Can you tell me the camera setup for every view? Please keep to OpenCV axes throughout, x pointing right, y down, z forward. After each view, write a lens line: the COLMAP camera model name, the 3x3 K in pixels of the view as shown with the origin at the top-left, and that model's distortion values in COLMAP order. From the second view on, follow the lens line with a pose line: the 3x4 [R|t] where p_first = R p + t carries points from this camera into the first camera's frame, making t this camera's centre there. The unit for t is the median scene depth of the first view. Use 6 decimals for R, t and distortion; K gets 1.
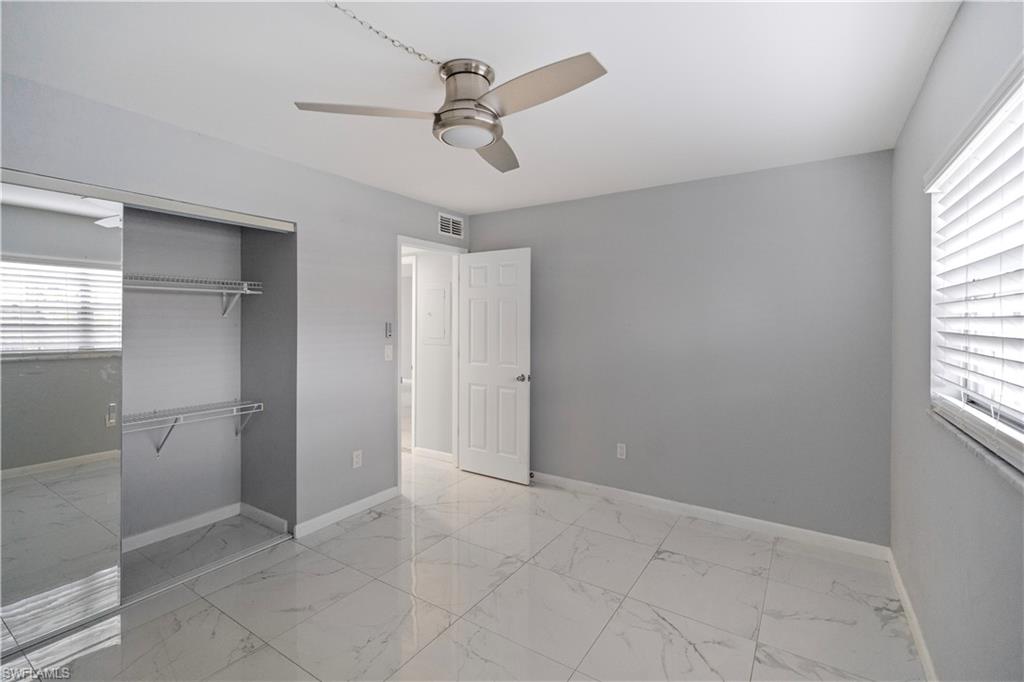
lens RADIAL K [[467.0, 0, 520.2], [0, 467.0, 332.4], [0, 0, 1]] dist [-0.004524, 0.002186]
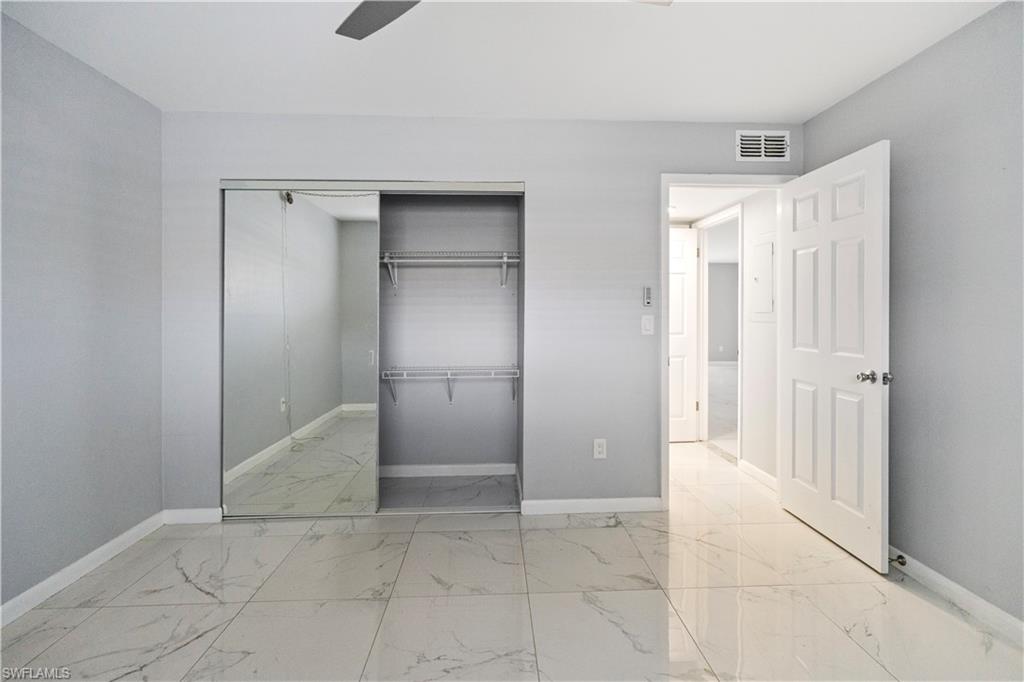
lens RADIAL K [[467.0, 0, 506.2], [0, 467.0, 317.6], [0, 0, 1]] dist [-0.004524, 0.002186]
pose [[0.571832, 0.003572, -0.820363, 0.224013], [-0.014994, 0.999869, -0.006098, 0.038205], [0.820234, 0.015787, 0.571810, 0.339292]]
